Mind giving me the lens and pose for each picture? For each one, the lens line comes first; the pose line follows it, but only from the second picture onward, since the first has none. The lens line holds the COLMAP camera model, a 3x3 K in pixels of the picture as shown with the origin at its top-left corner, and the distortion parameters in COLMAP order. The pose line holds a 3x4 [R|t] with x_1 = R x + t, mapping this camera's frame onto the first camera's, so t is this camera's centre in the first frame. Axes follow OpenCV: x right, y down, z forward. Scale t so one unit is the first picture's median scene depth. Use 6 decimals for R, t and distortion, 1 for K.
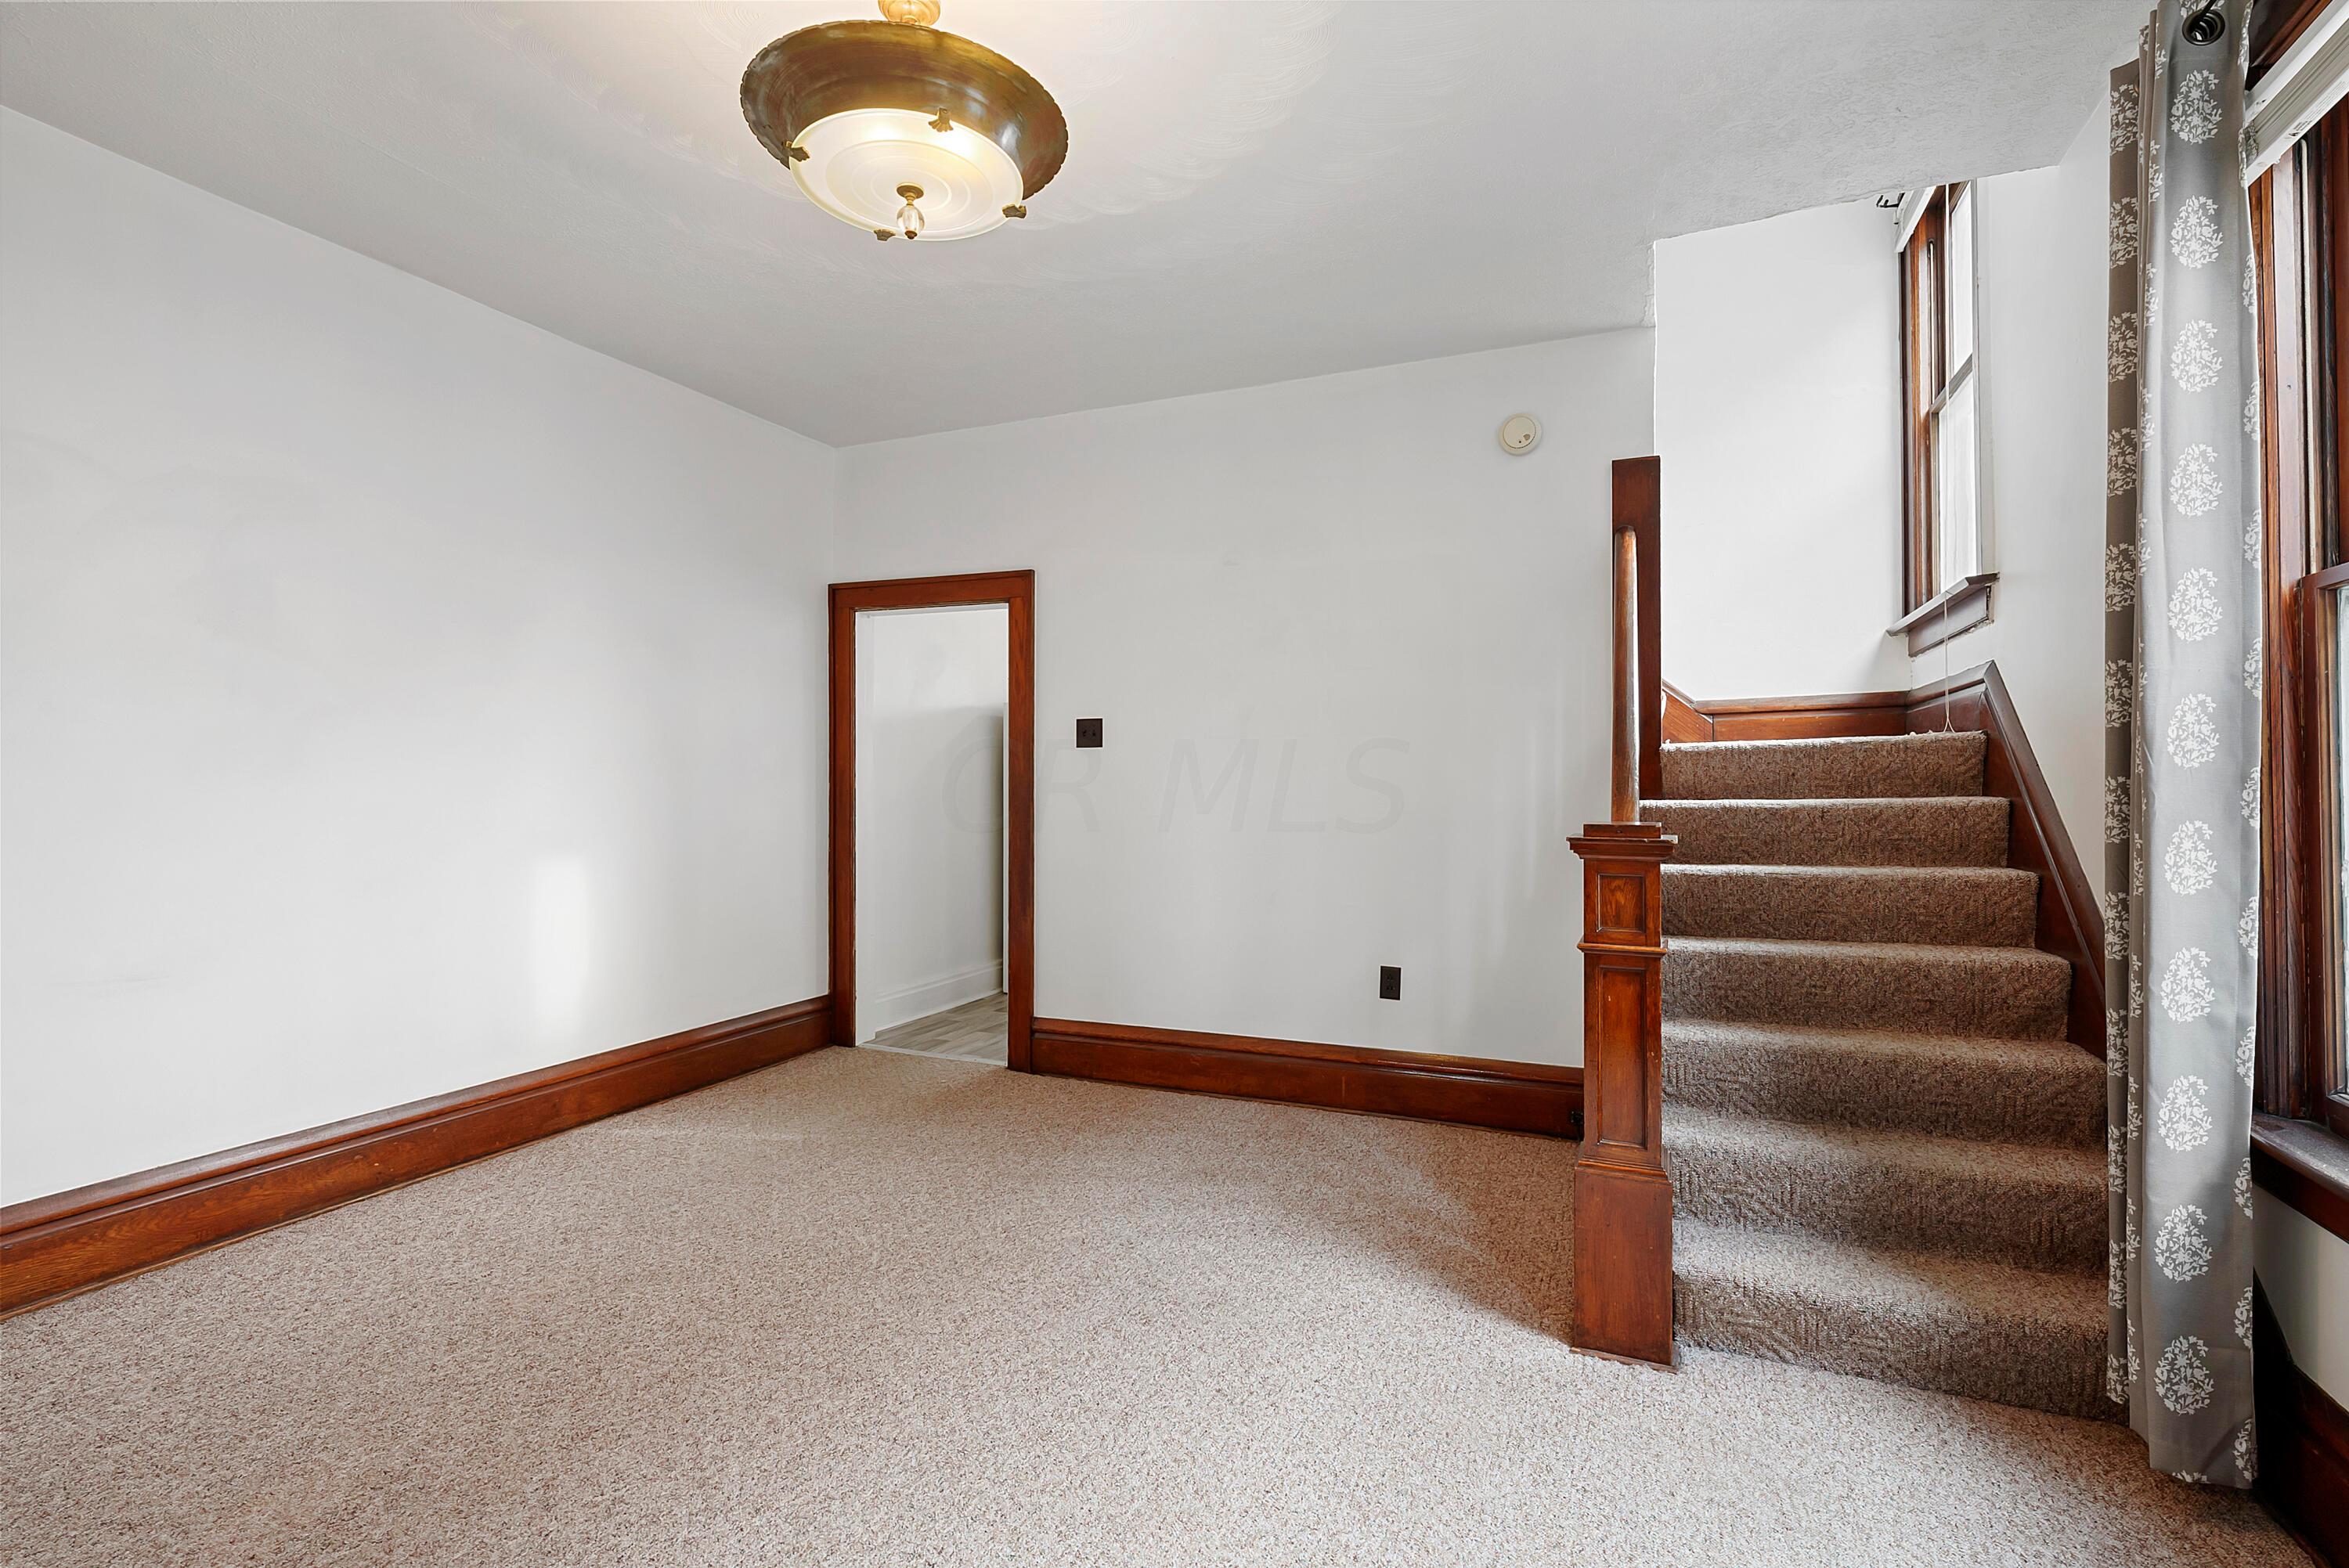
lens RADIAL K [[1017.6, 0, 1174.5], [0, 1017.6, 784.0], [0, 0, 1]] dist [-0.000182, 0.000189]
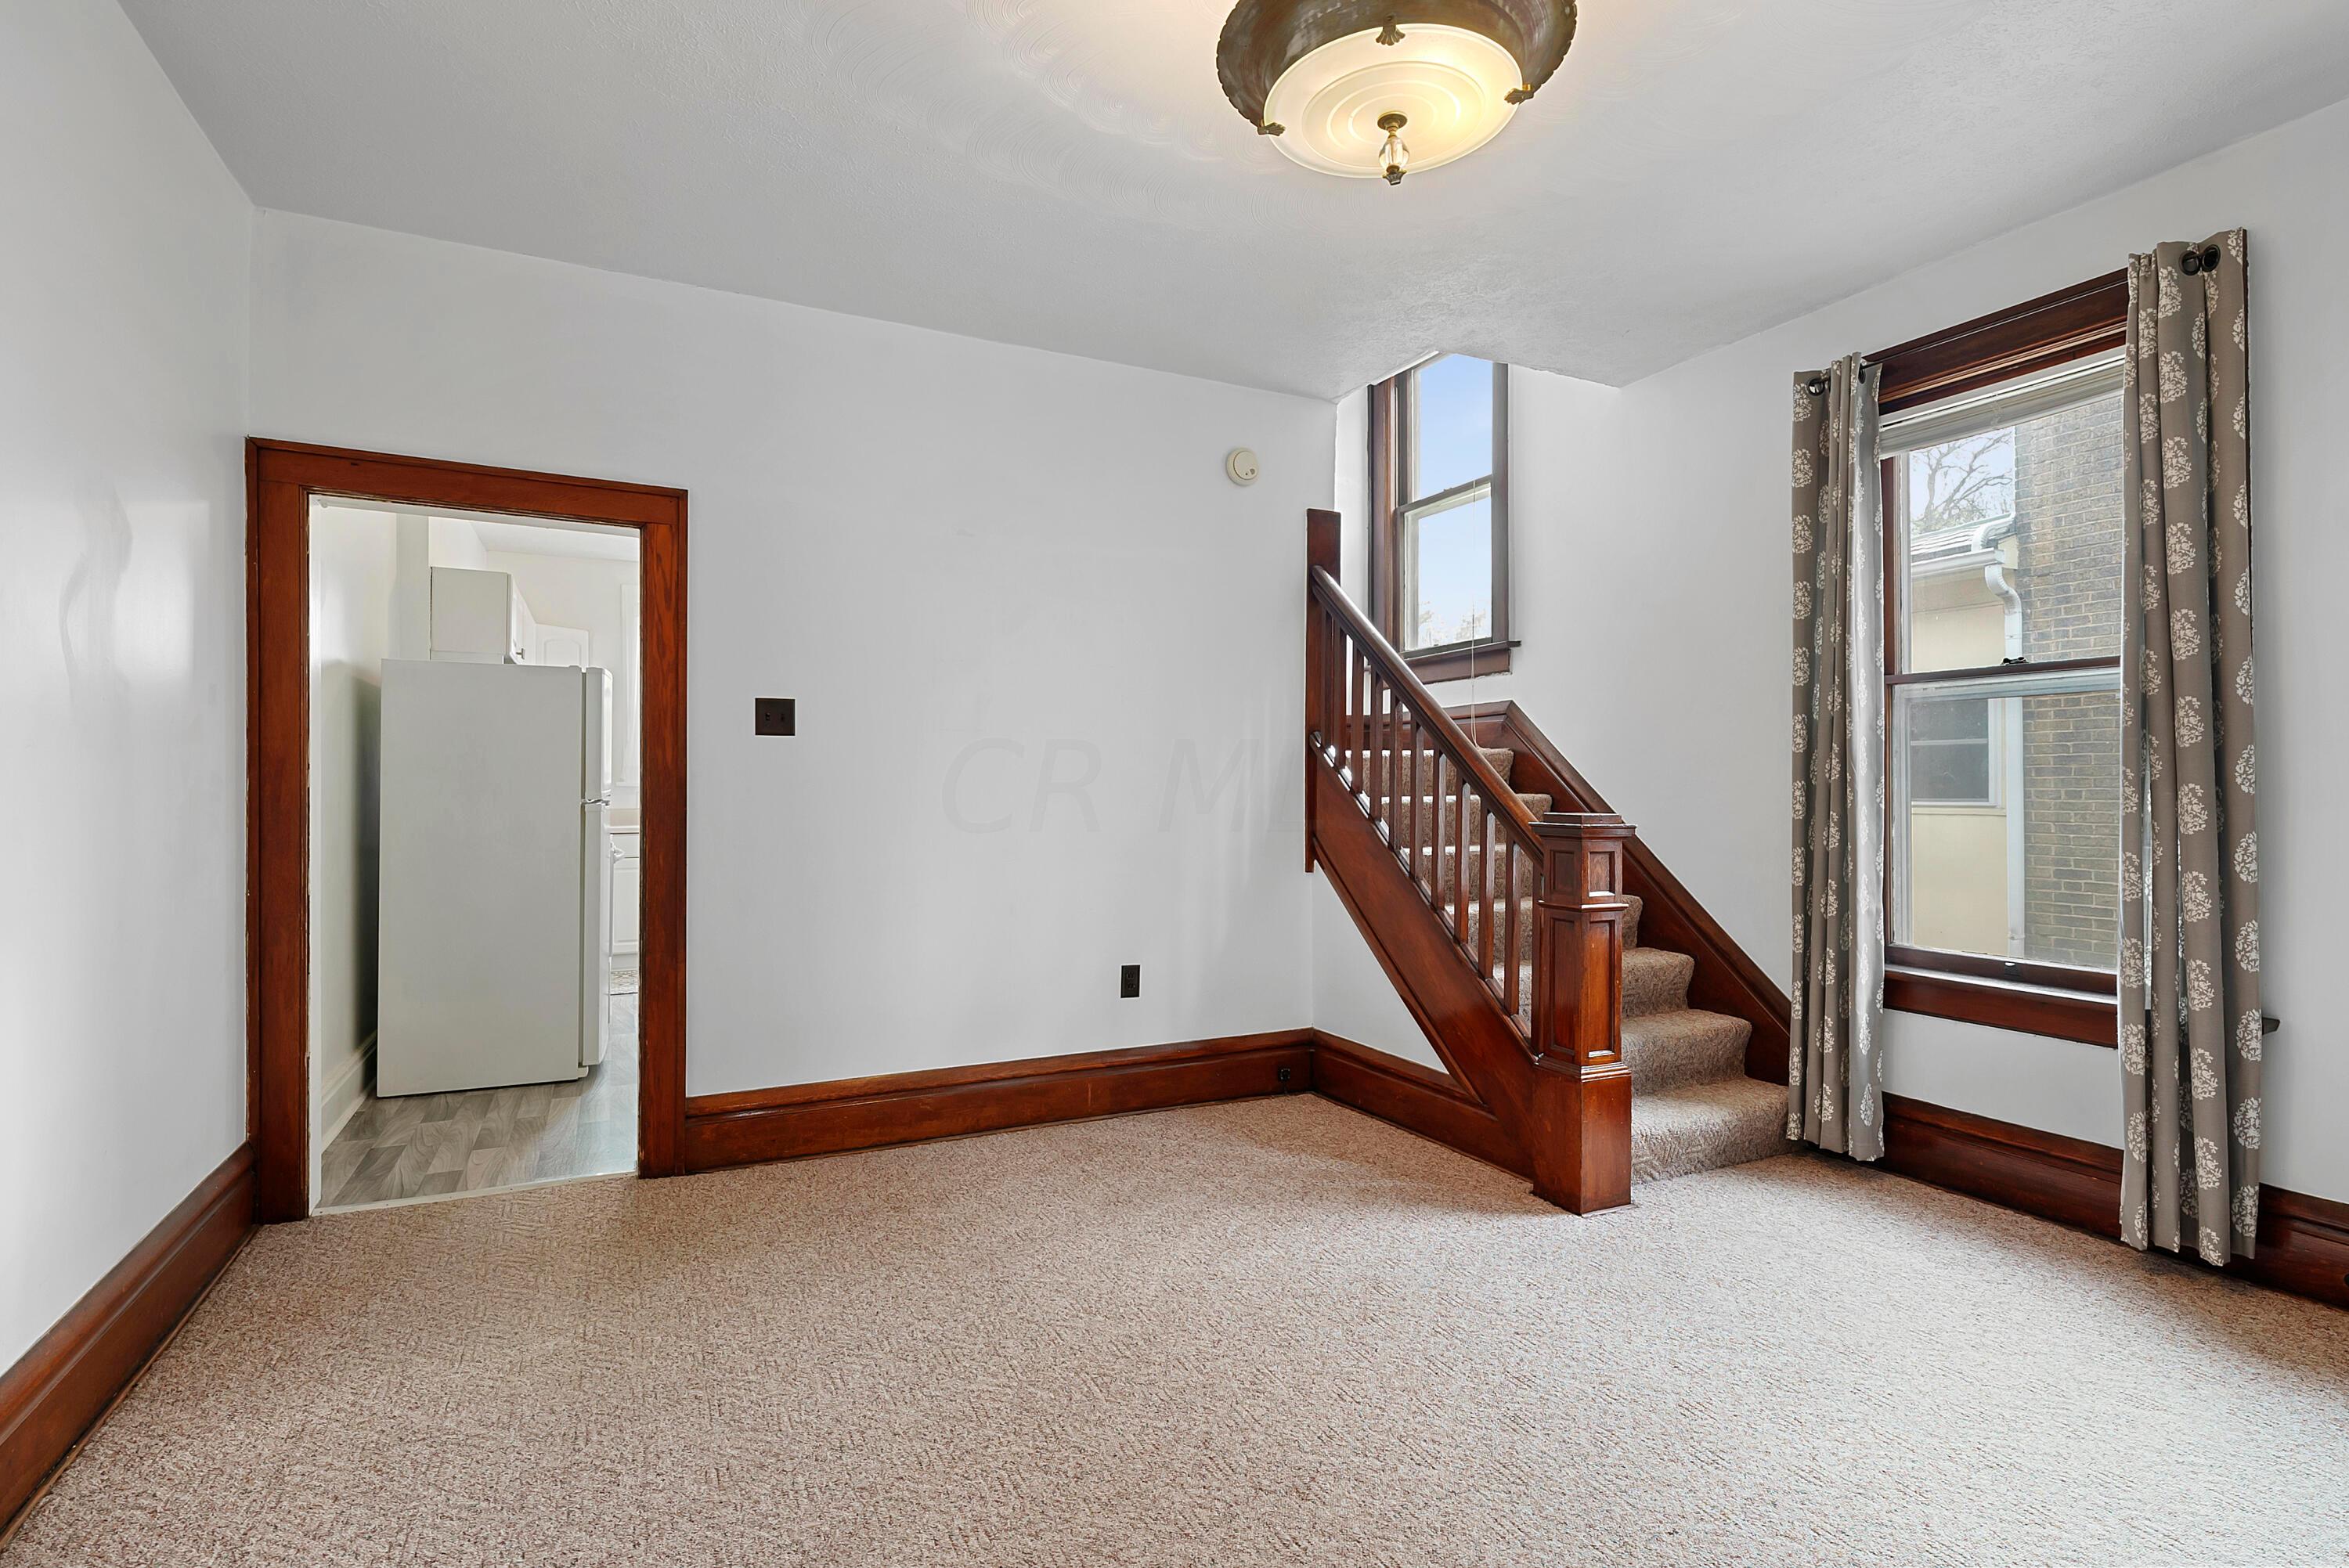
lens RADIAL K [[1096.4, 0, 1143.8], [0, 1096.4, 788.7], [0, 0, 1]] dist [-0.000434, 0.007968]
pose [[0.684740, -0.000771, 0.728787, -0.571107], [-0.002520, 0.999991, 0.003425, 0.001395], [-0.728783, -0.004181, 0.684732, 0.249767]]
